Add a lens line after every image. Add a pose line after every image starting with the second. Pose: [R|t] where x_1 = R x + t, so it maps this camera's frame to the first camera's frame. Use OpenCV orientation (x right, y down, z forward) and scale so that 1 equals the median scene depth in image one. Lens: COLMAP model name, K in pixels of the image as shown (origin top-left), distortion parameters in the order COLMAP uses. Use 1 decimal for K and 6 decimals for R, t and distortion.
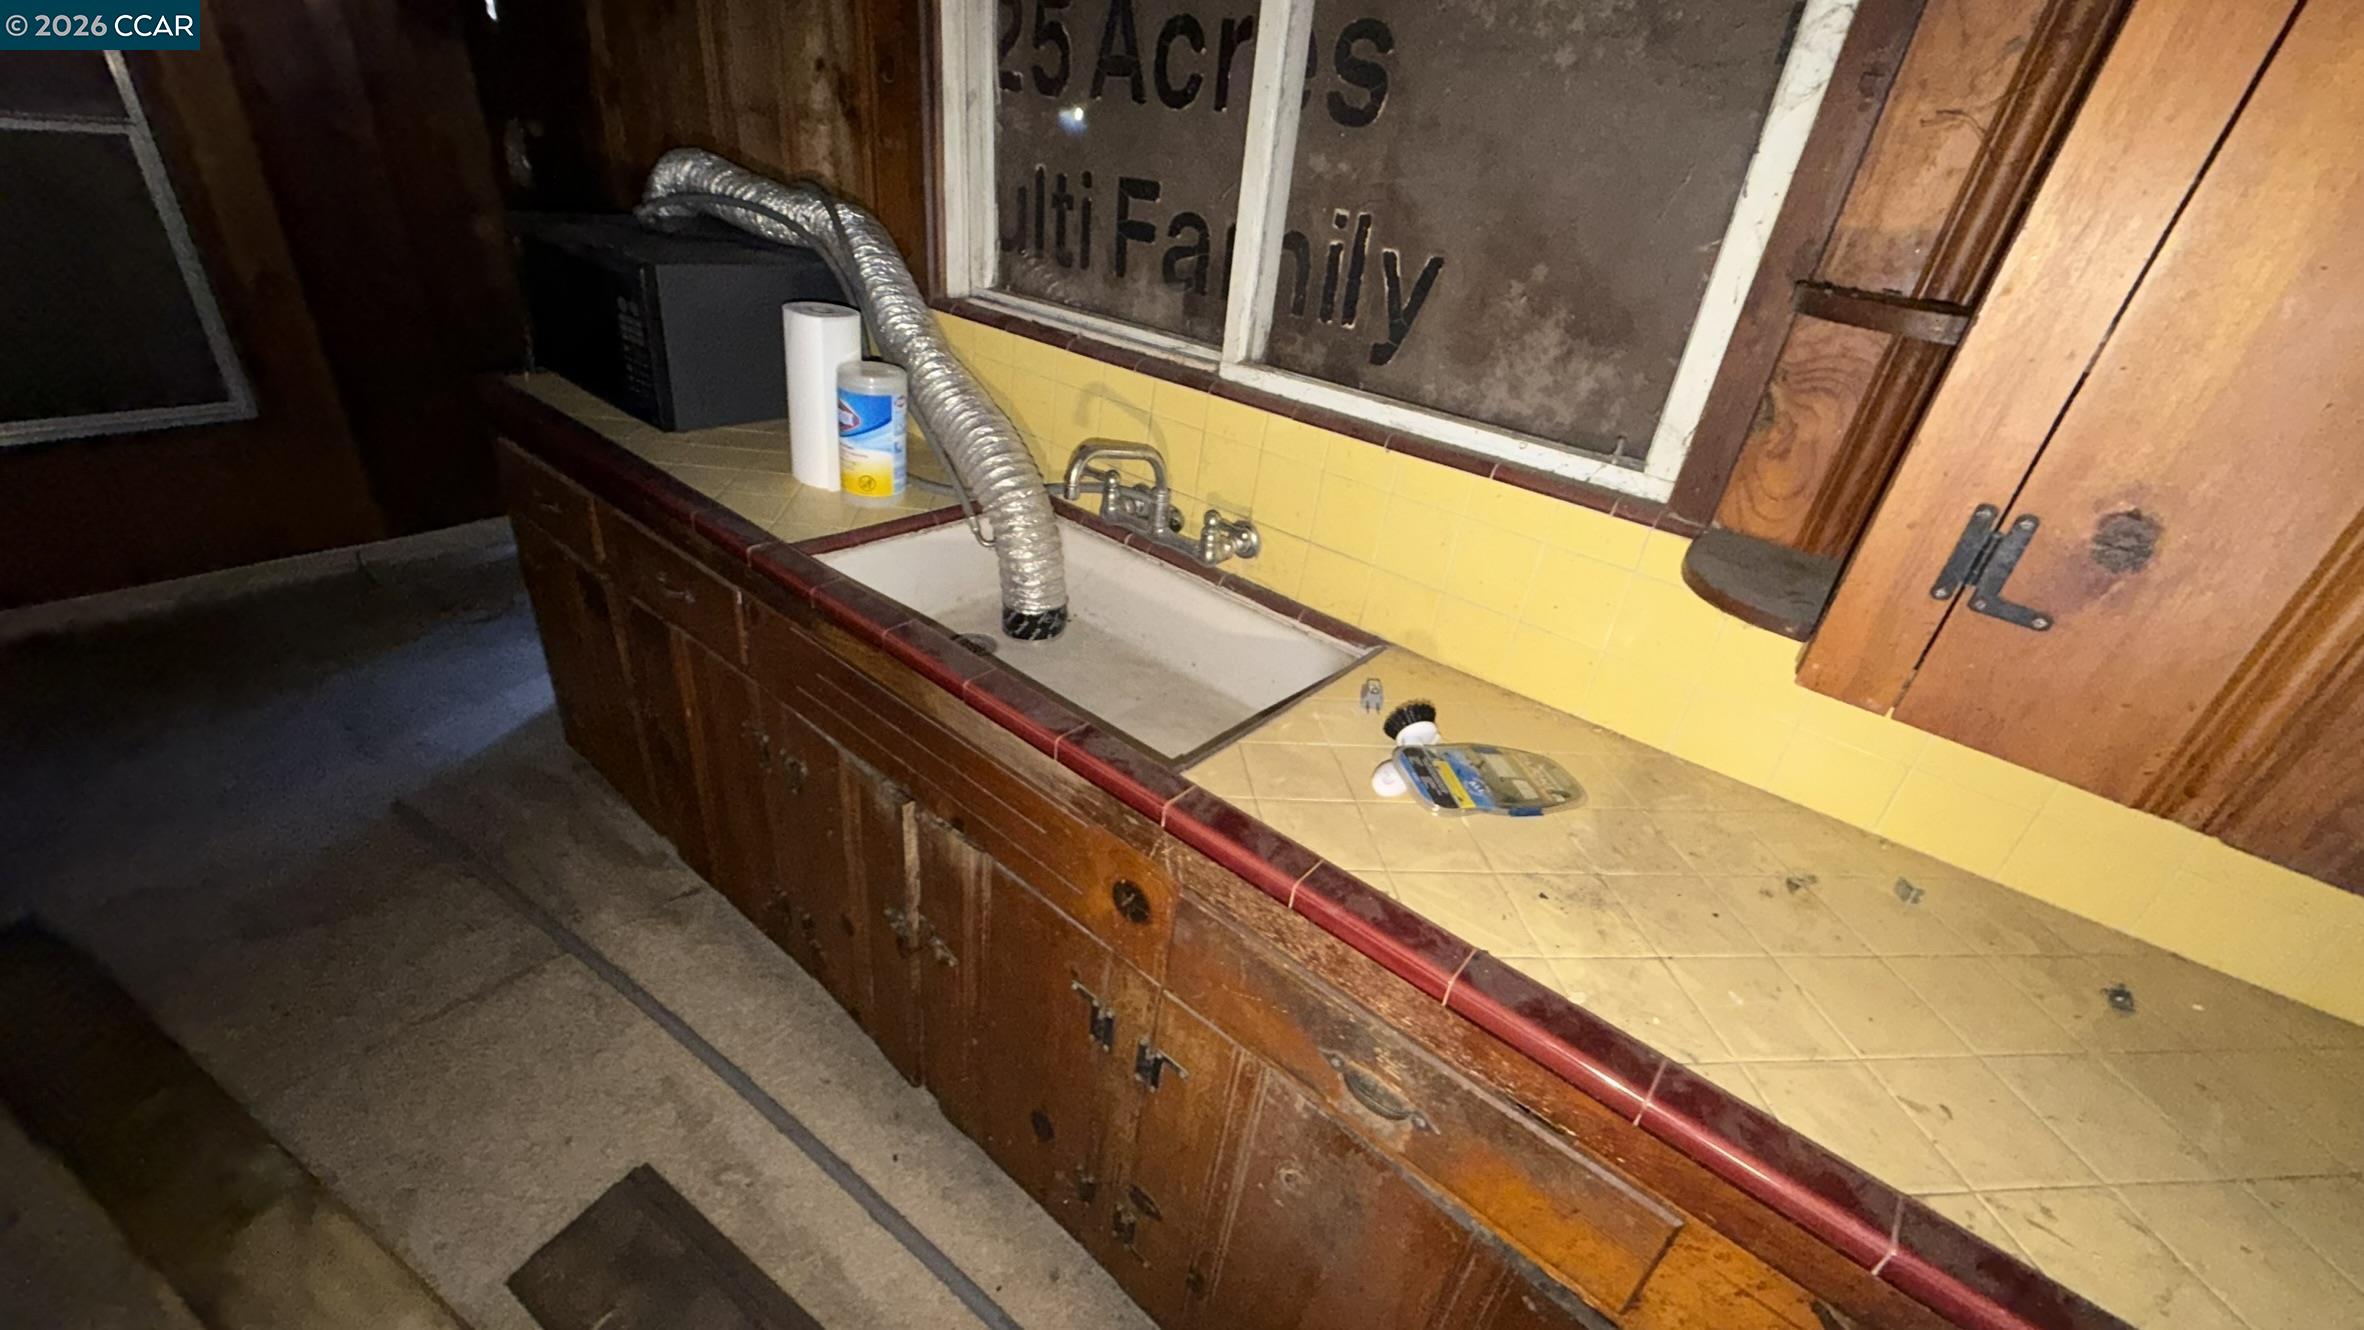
lens RADIAL K [[942.9, 0, 1173.8], [0, 942.9, 661.8], [0, 0, 1]] dist [0.000650, 0.000833]
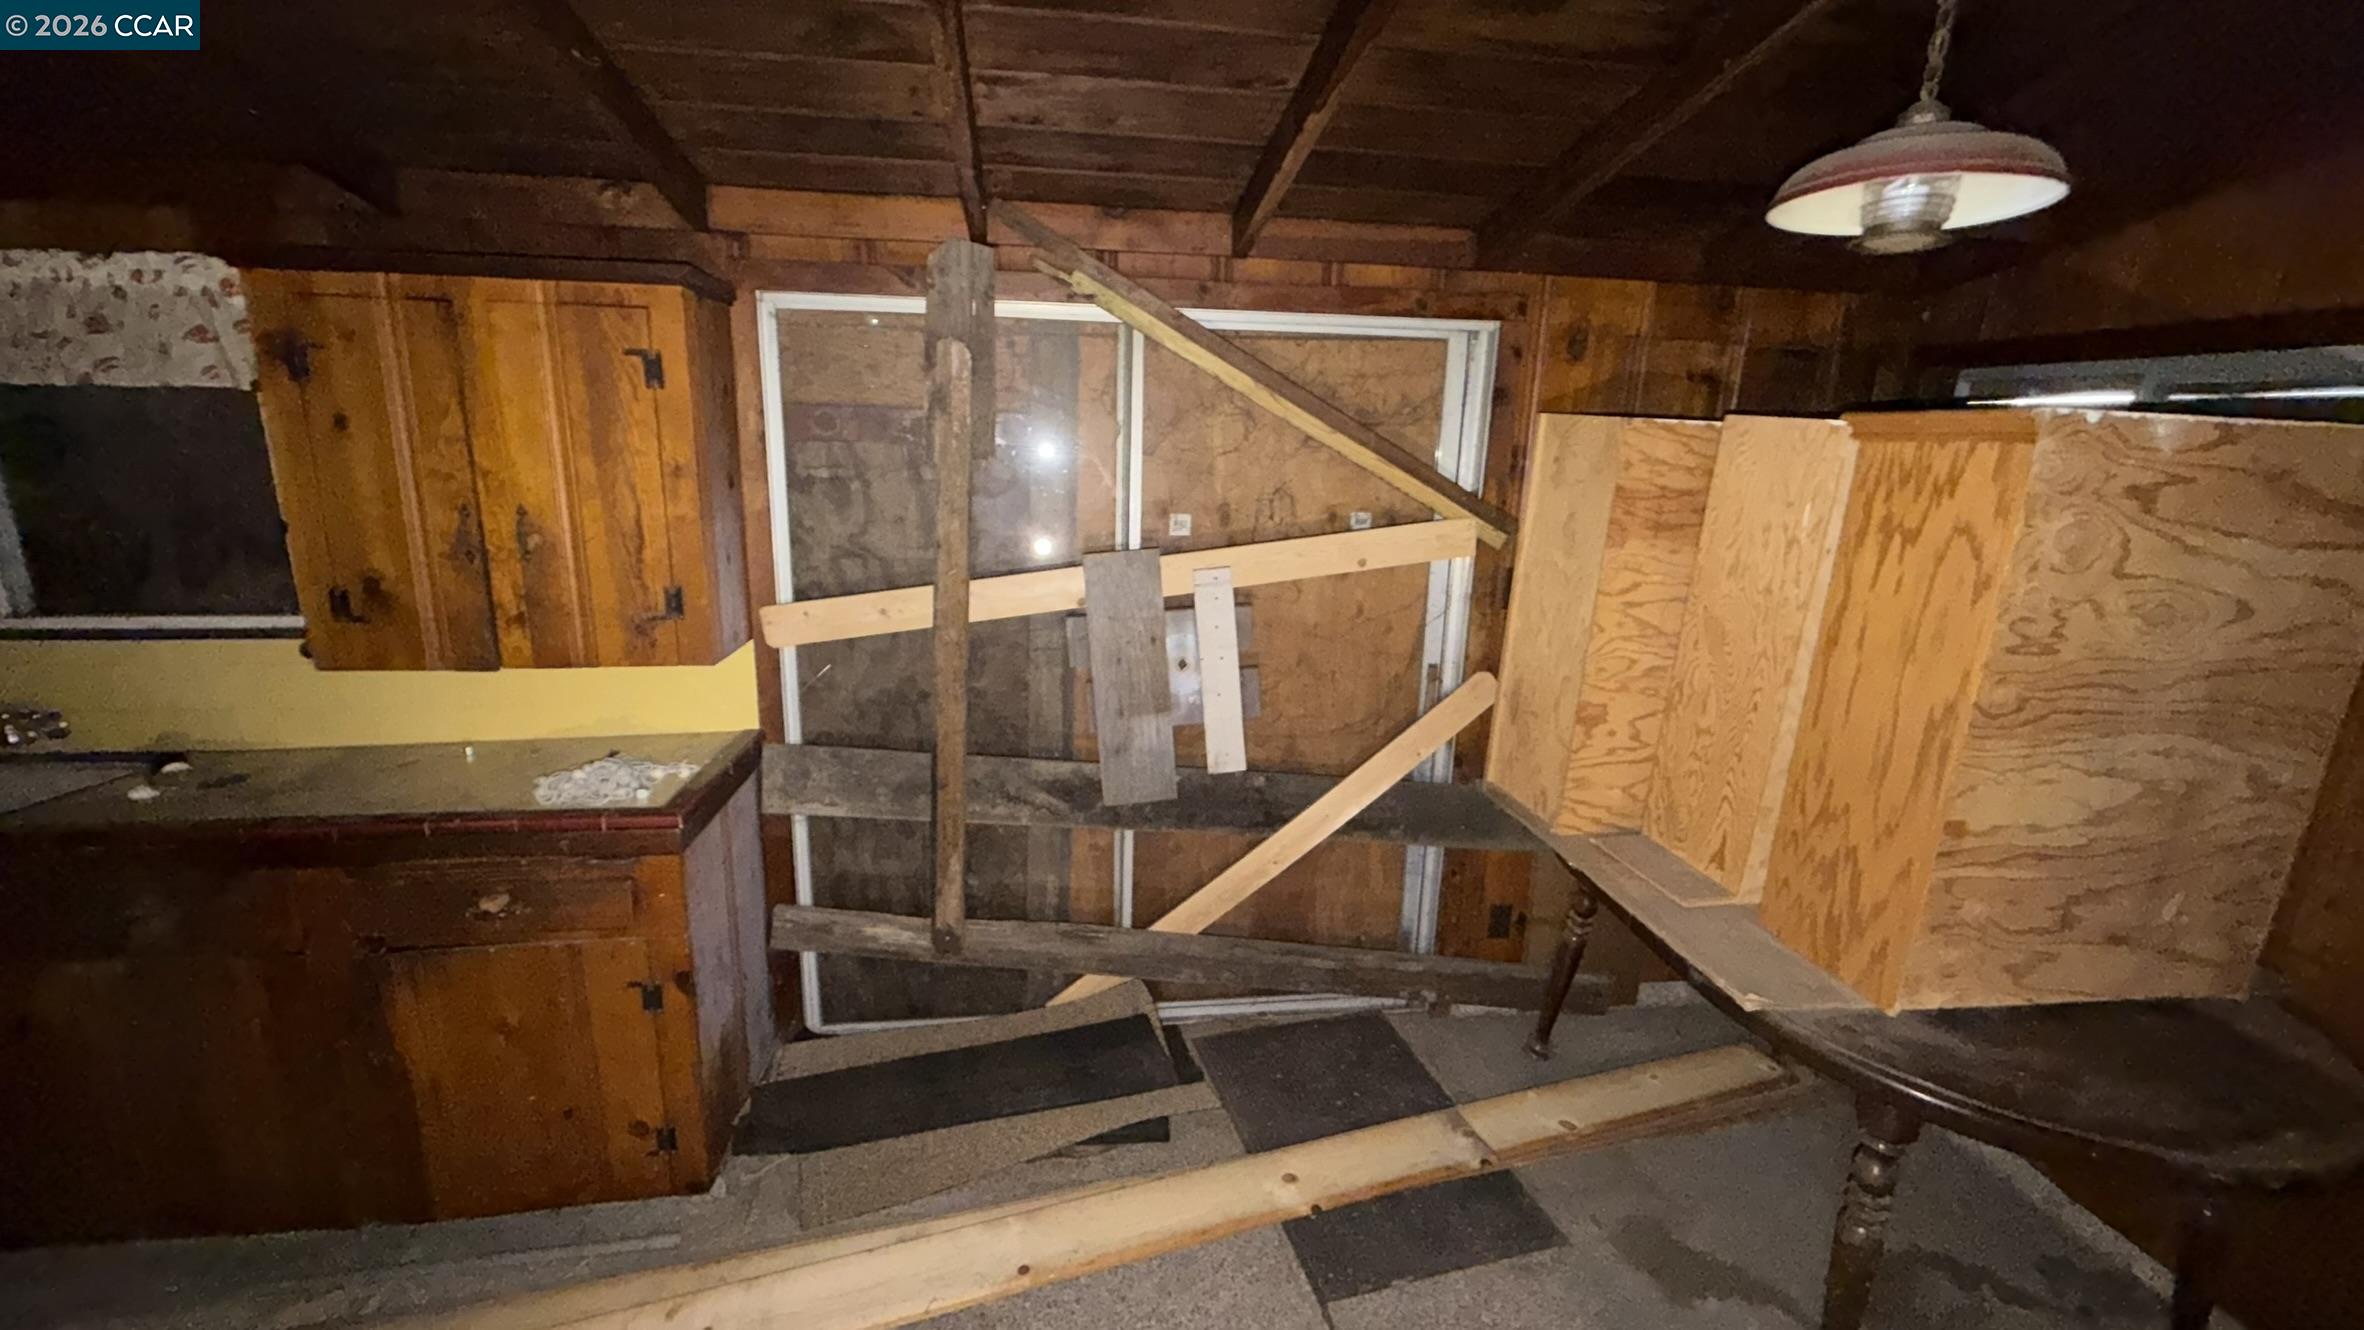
lens RADIAL K [[942.9, 0, 1173.8], [0, 942.9, 661.8], [0, 0, 1]] dist [0.000650, 0.000833]
pose [[0.678860, -0.248792, 0.690834, 0.253149], [0.400465, 0.914050, -0.064345, 0.544133], [-0.615448, 0.320336, 0.720145, -1.106084]]
